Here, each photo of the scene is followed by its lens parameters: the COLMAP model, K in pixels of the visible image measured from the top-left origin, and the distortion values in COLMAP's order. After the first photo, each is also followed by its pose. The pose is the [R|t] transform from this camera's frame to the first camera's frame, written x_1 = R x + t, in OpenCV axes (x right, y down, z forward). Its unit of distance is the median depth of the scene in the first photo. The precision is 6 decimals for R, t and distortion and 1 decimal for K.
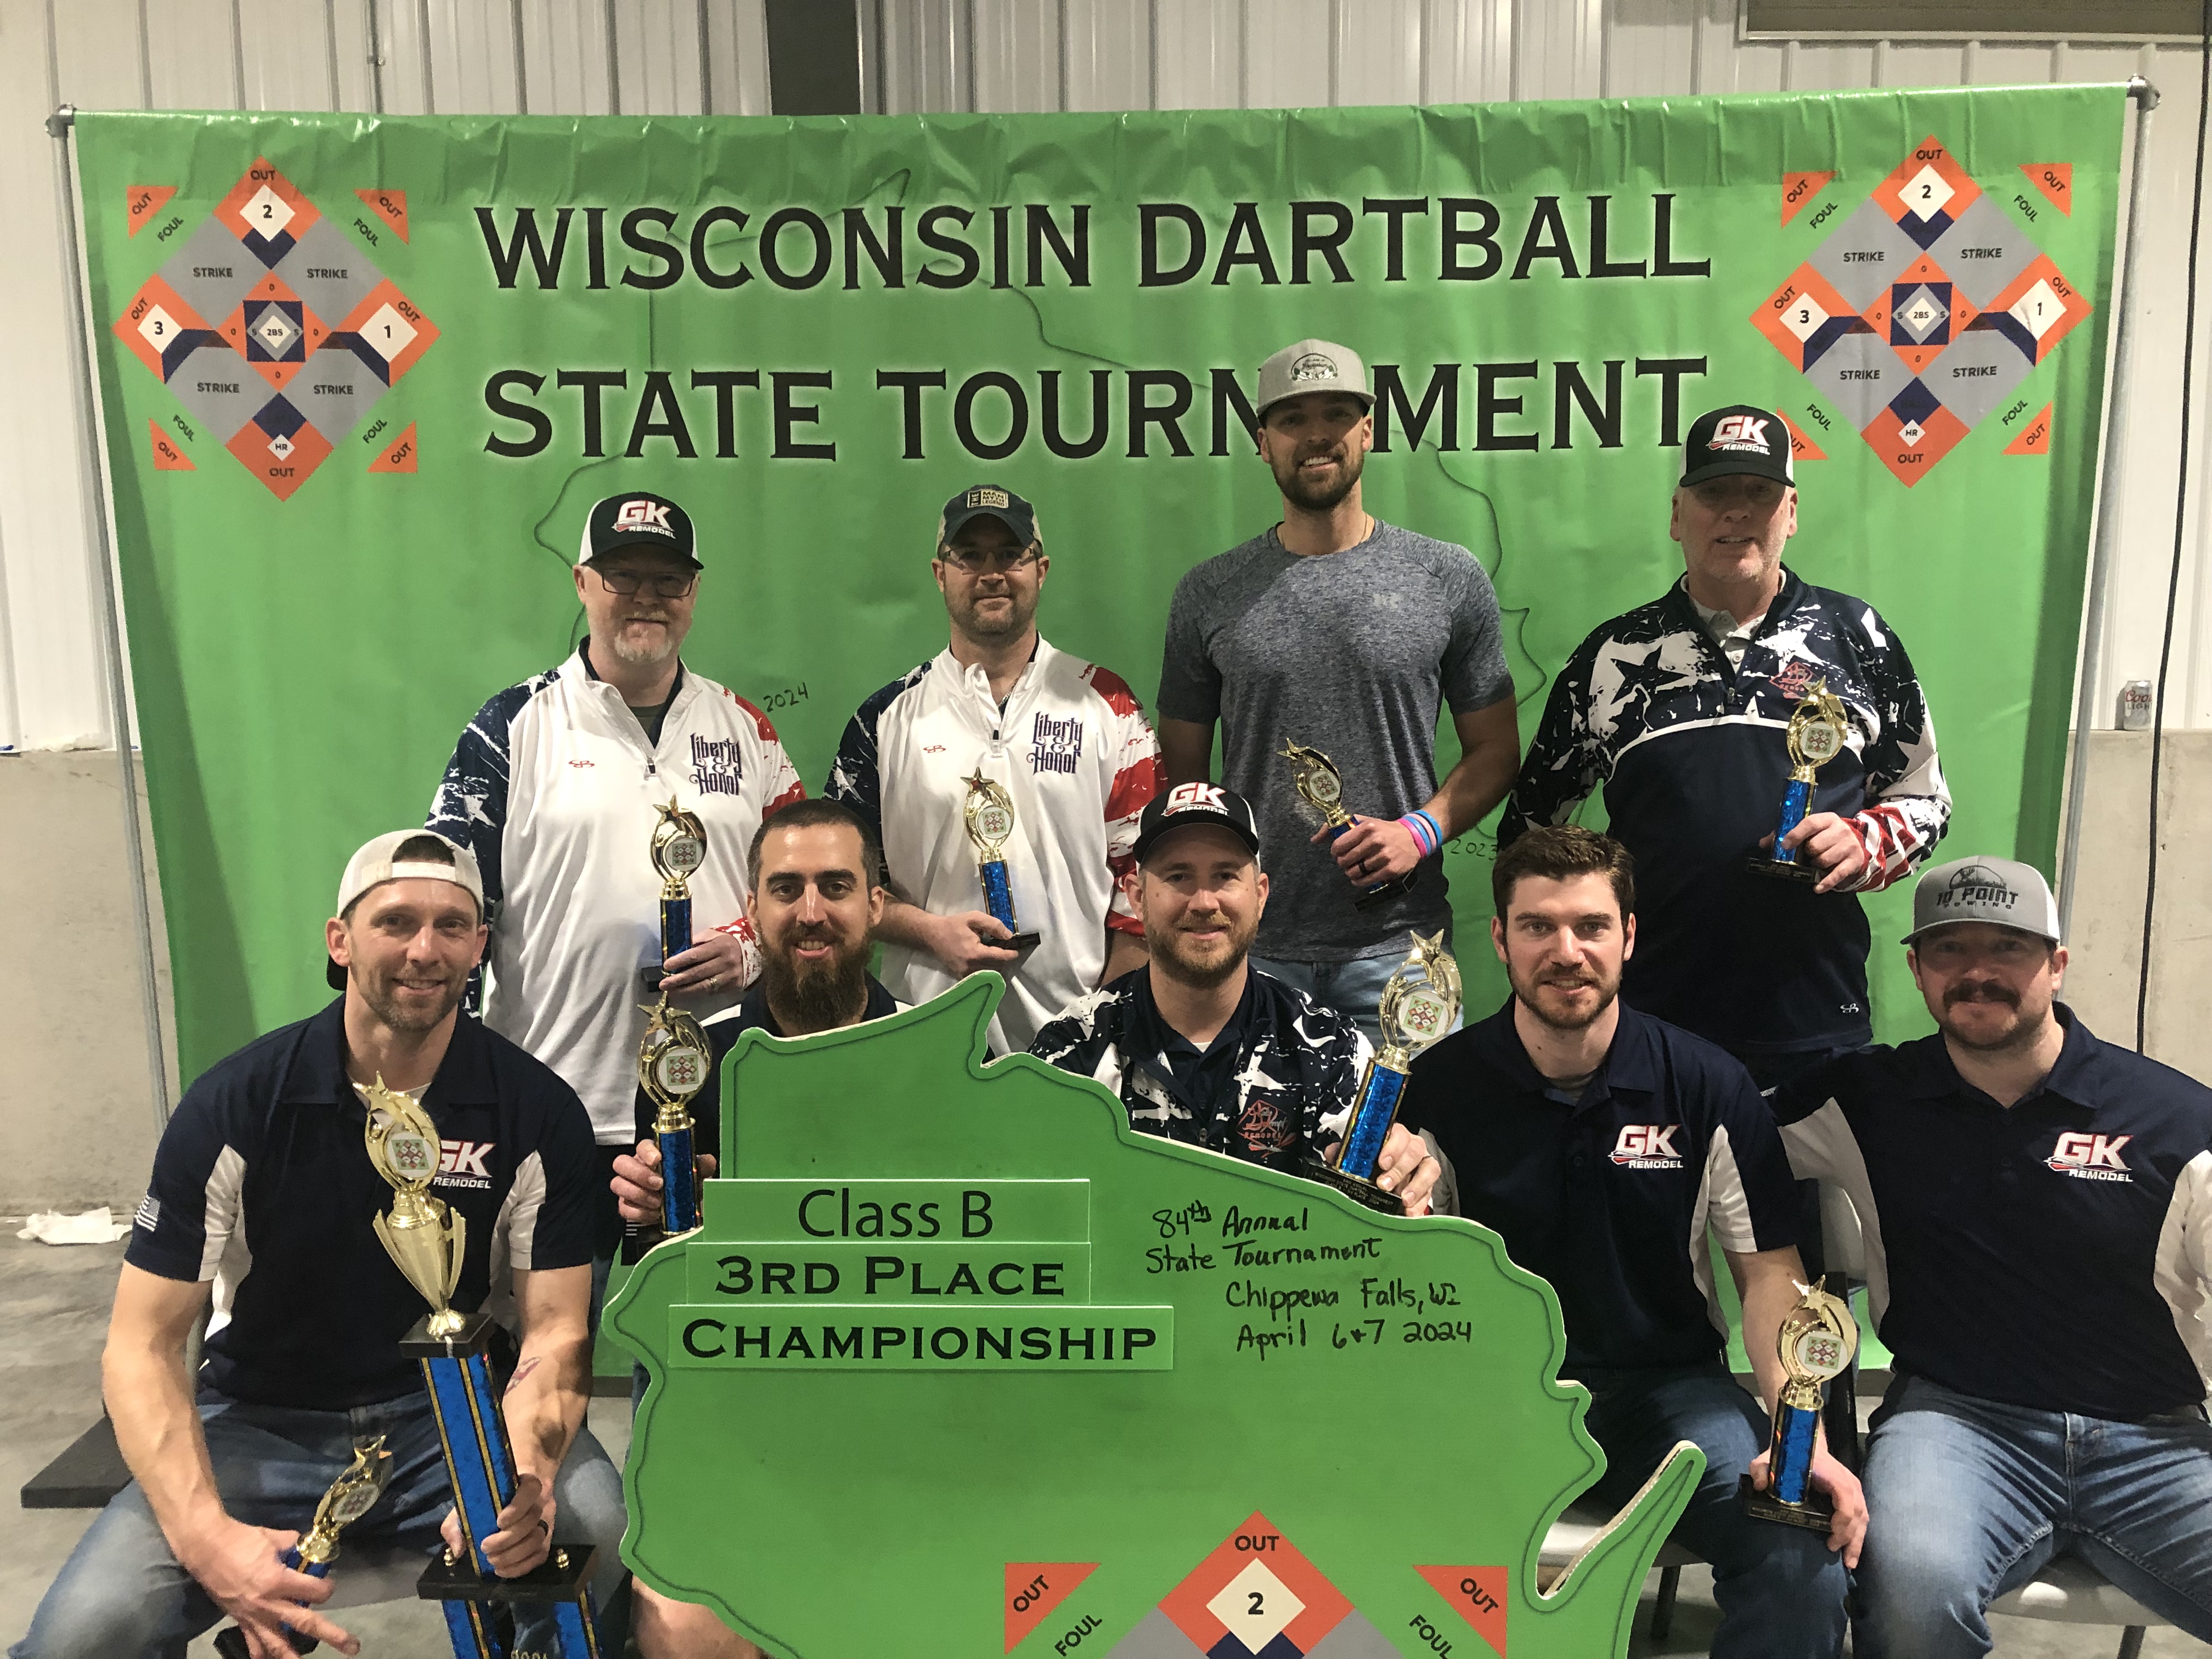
lens RADIAL K [[1789.3, 0, 1110.4], [0, 1789.3, 832.1], [0, 0, 1]] dist [0.001241, 0.015053]
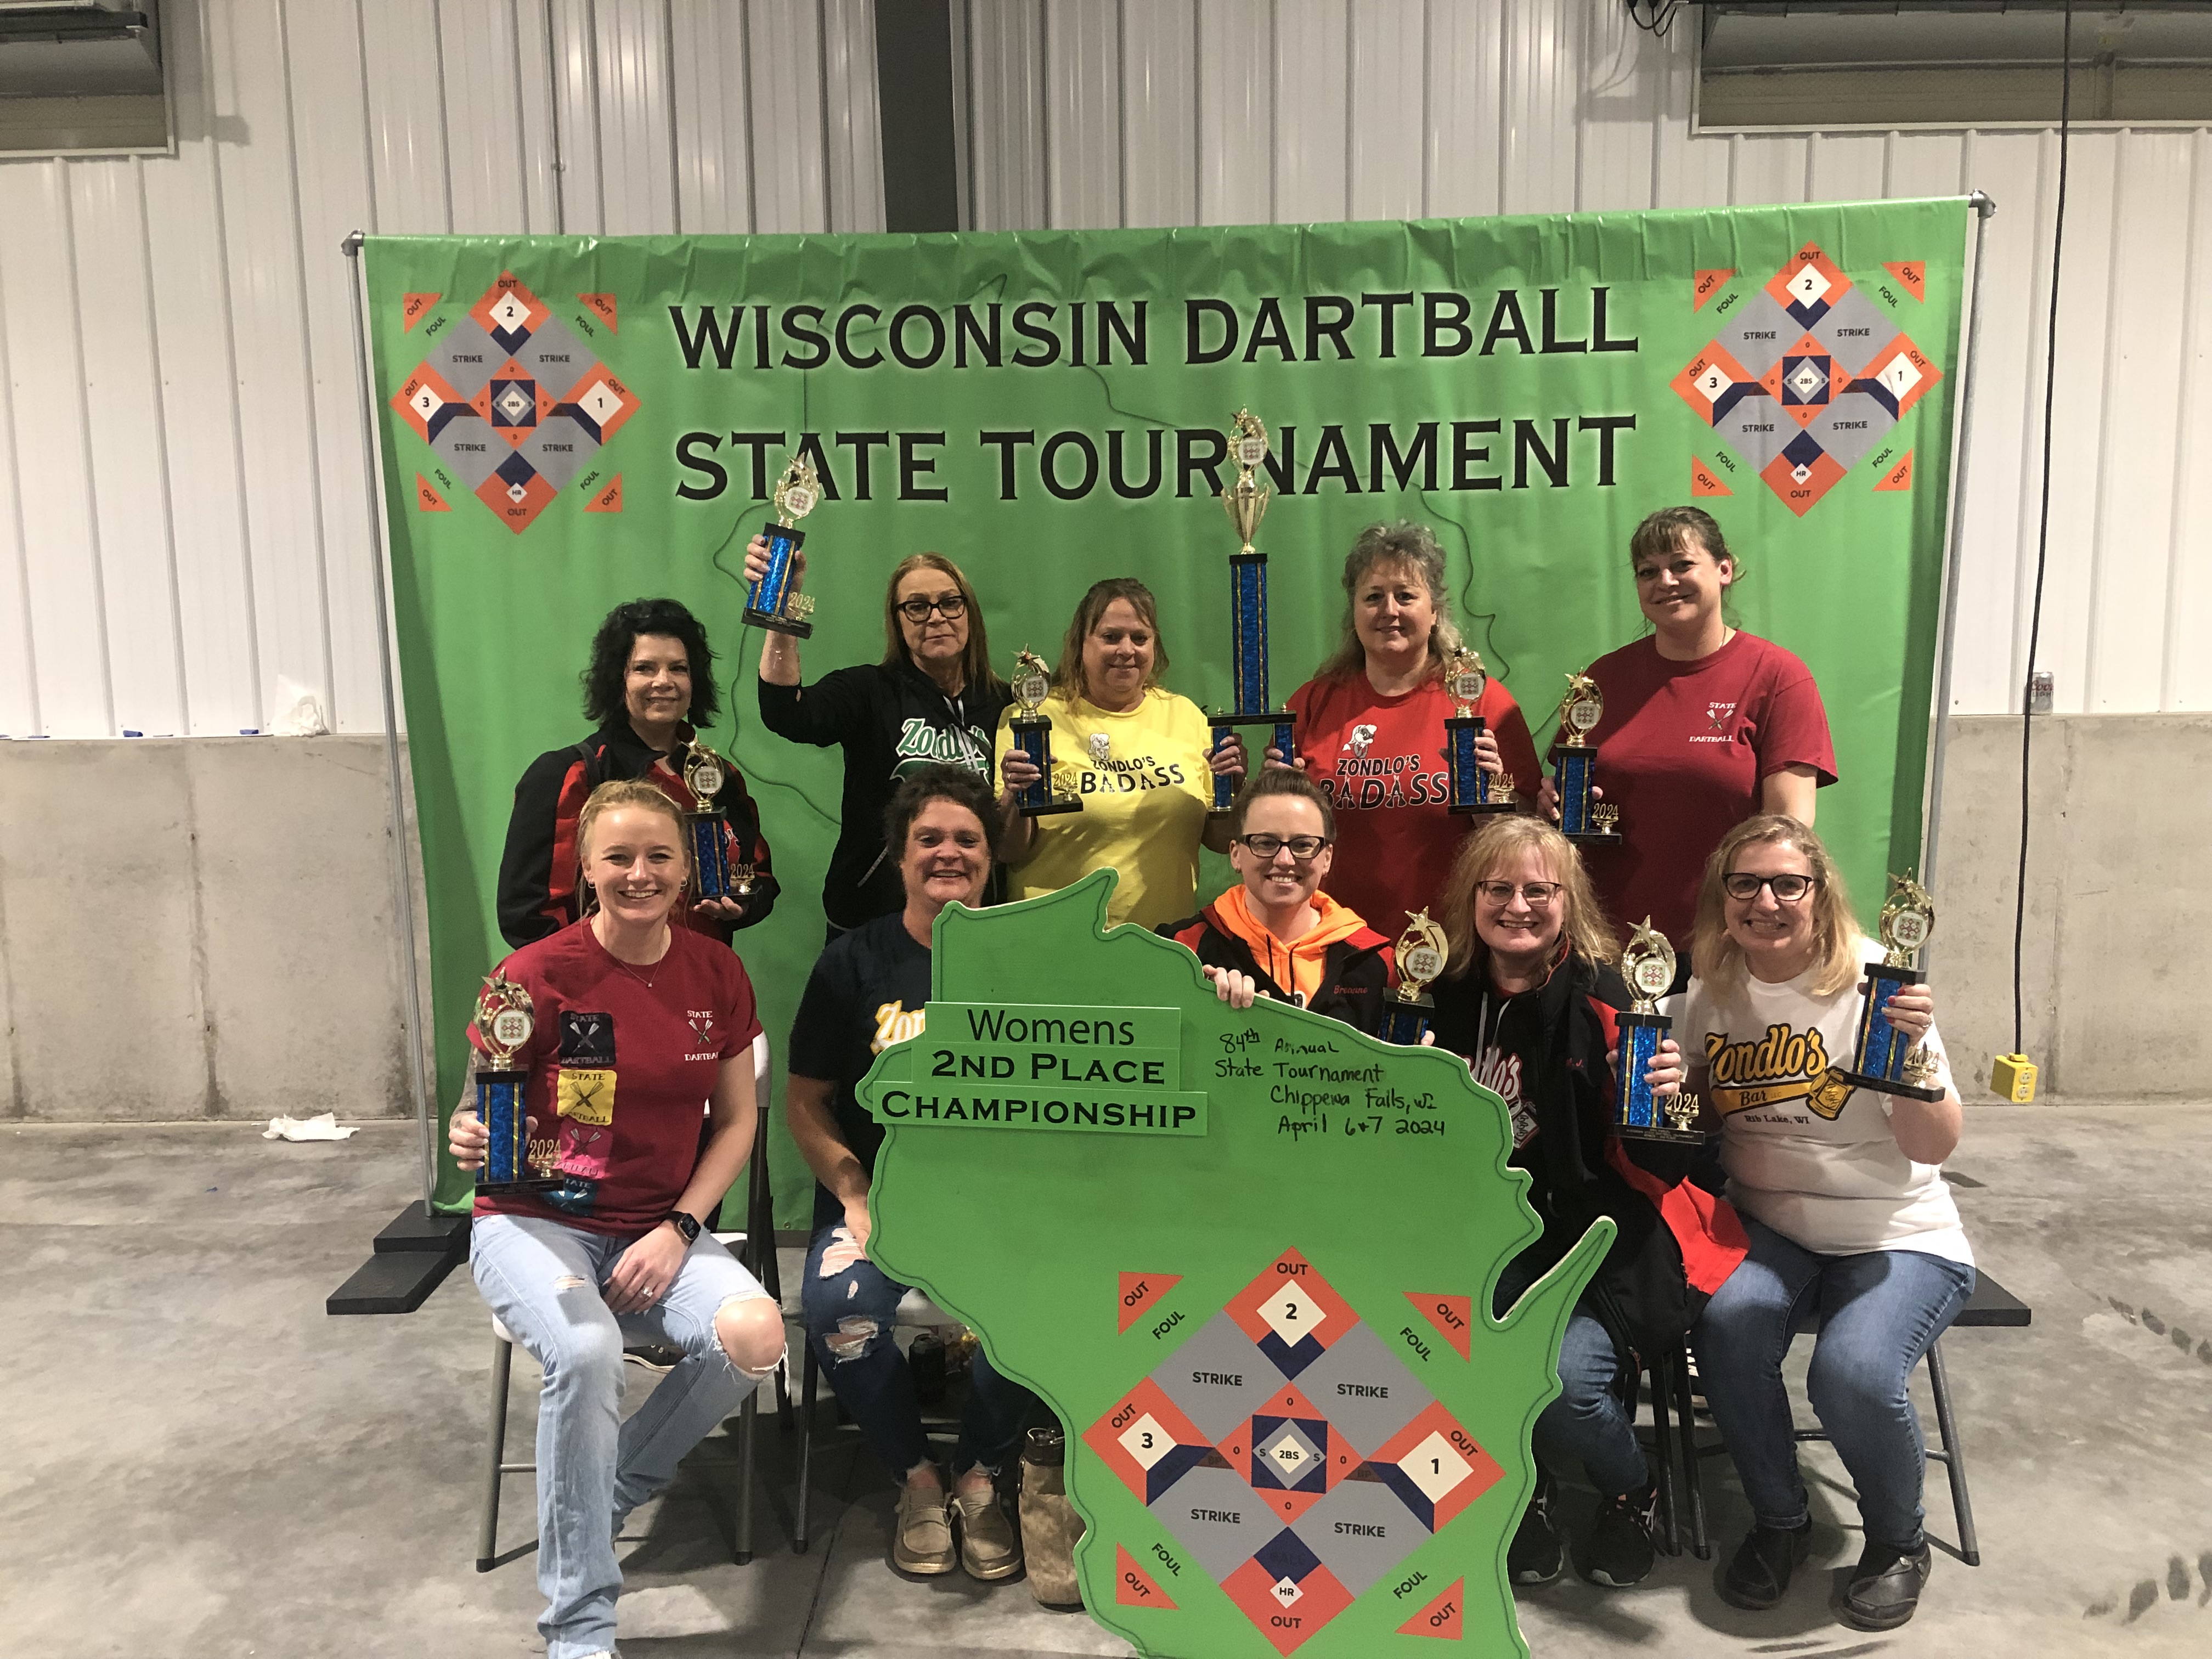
lens RADIAL K [[1792.0, 0, 1104.3], [0, 1792.0, 828.9], [0, 0, 1]] dist [0.009999, 0.001352]
pose [[0.999468, -0.000343, -0.032628, -0.000591], [0.000276, 0.999998, -0.002053, 0.028973], [0.032628, 0.002043, 0.999465, -0.277054]]
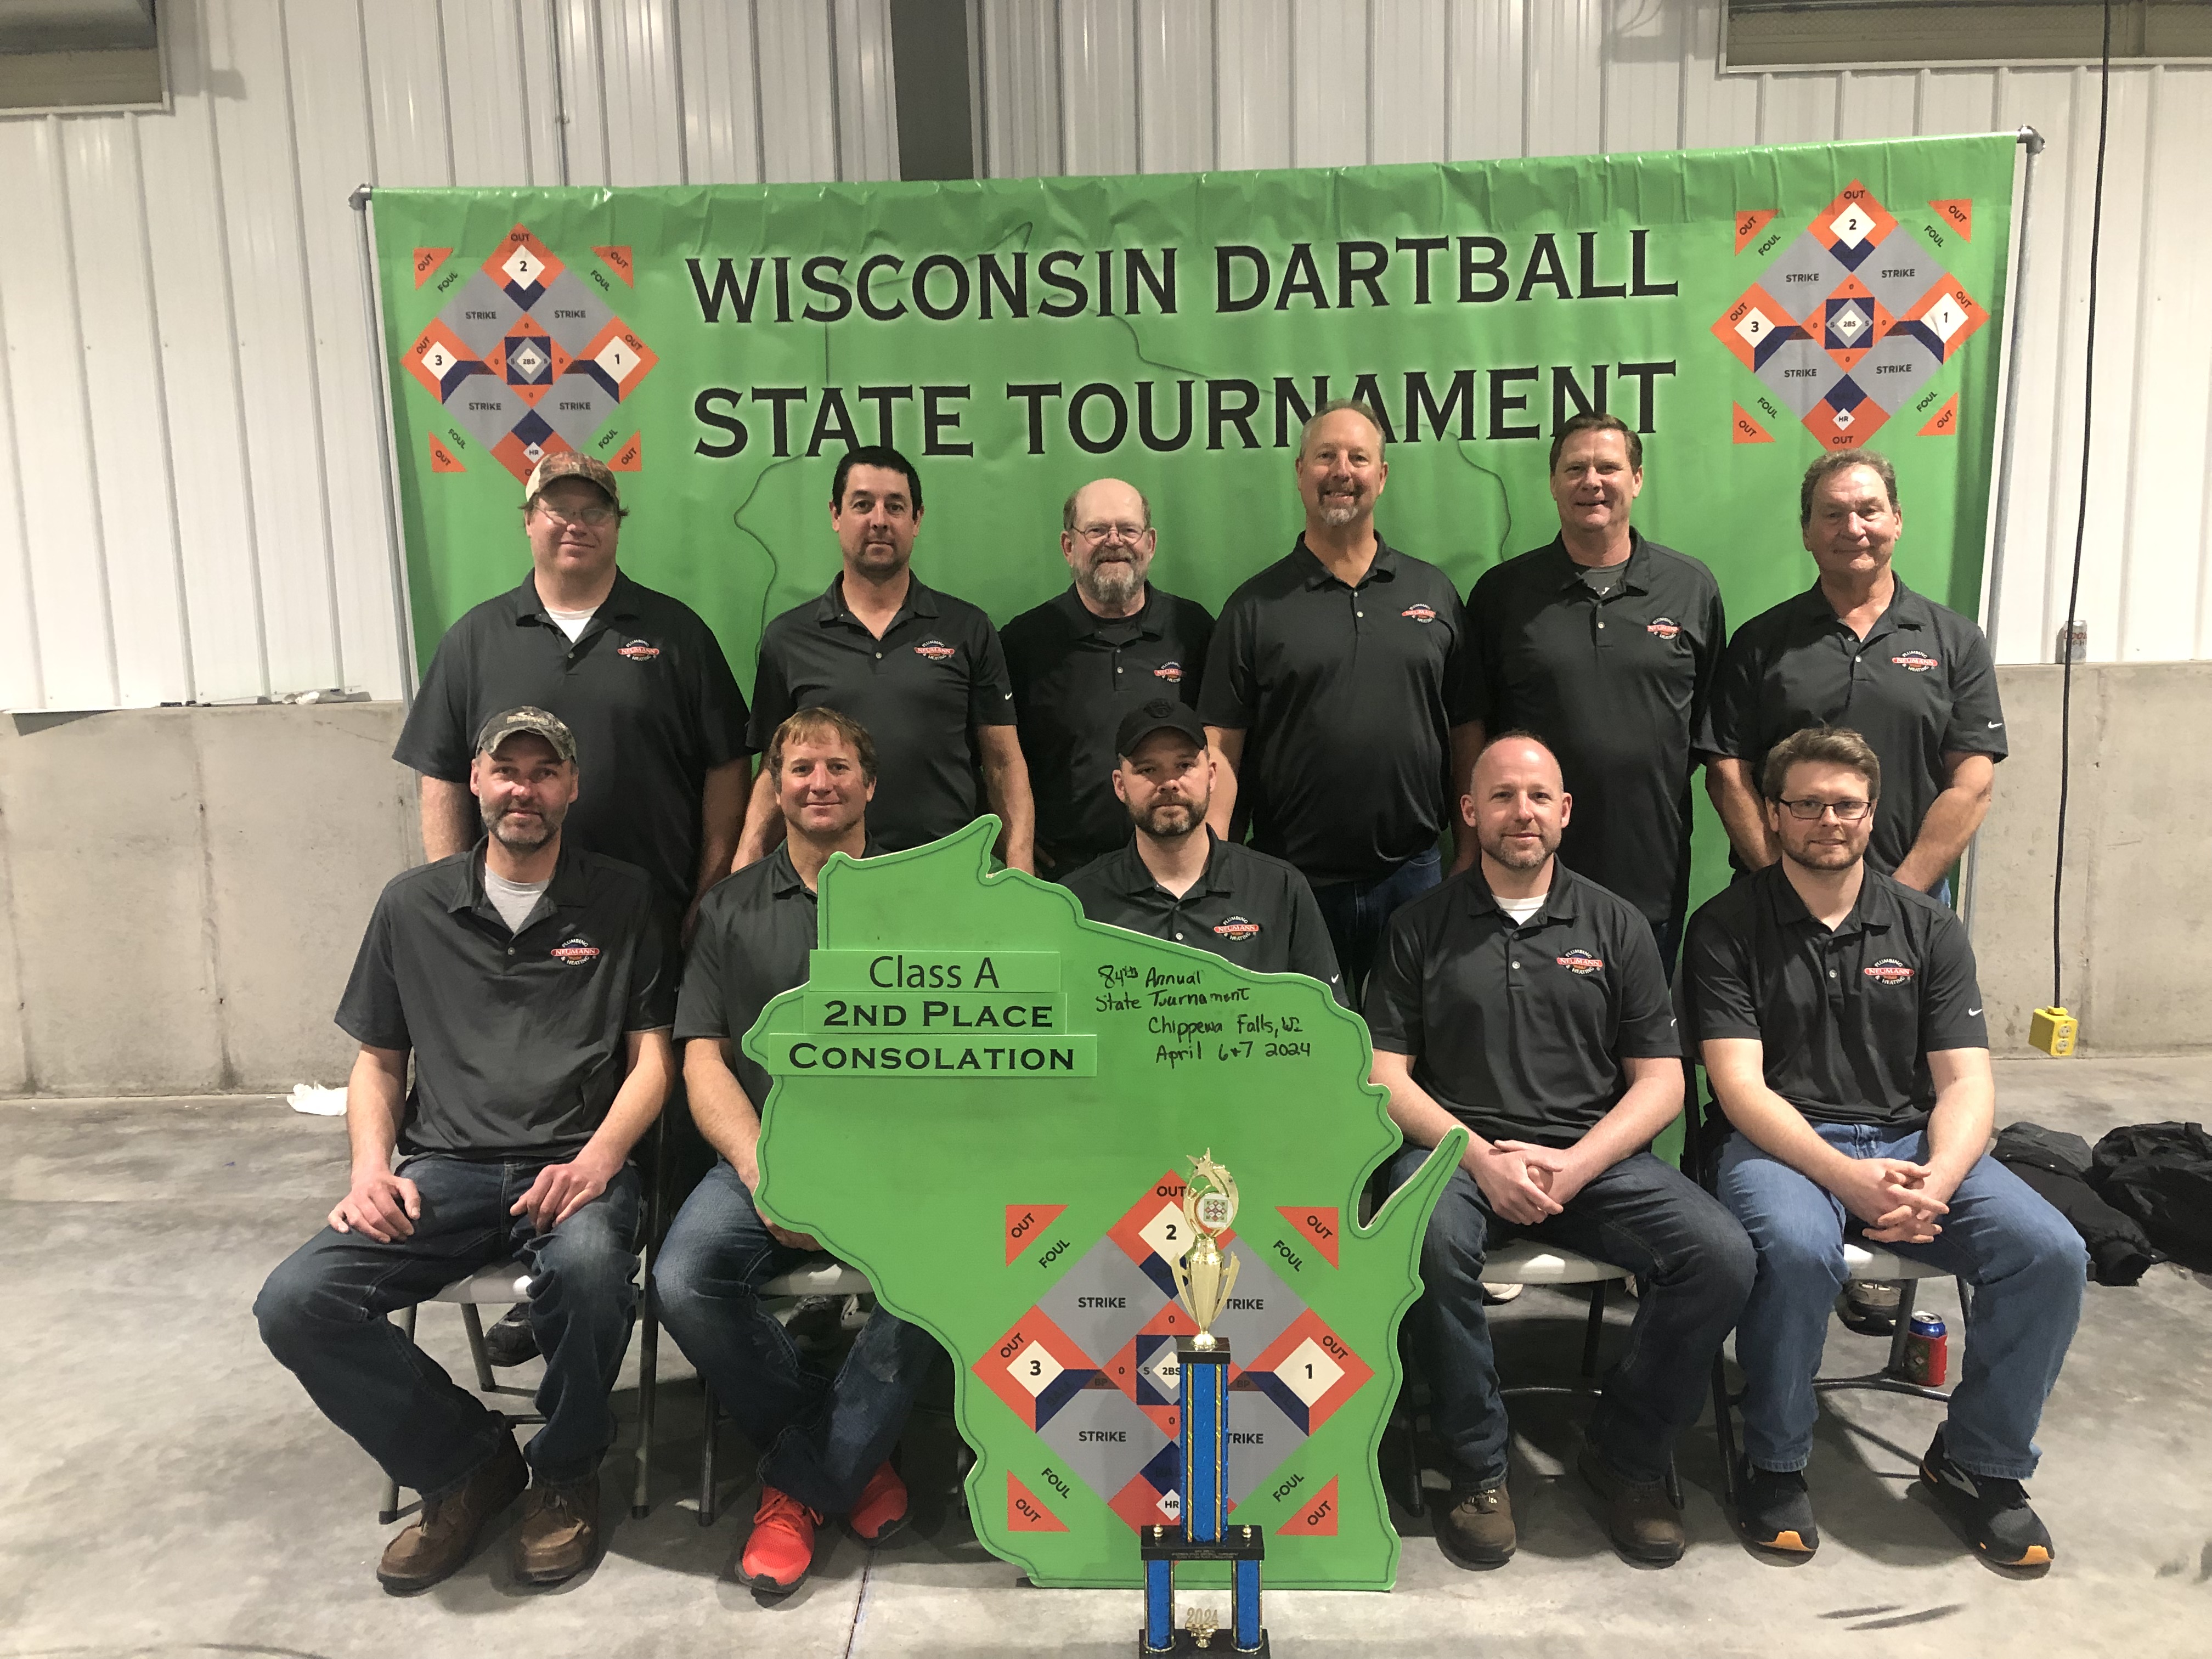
lens RADIAL K [[1793.5, 0, 1102.2], [0, 1793.5, 821.4], [0, 0, 1]] dist [0.011040, -0.003642]
pose [[0.999520, -0.010416, -0.029186, -0.030396], [0.010853, 0.999831, 0.014849, 0.030226], [0.029026, -0.015159, 0.999464, -0.257111]]
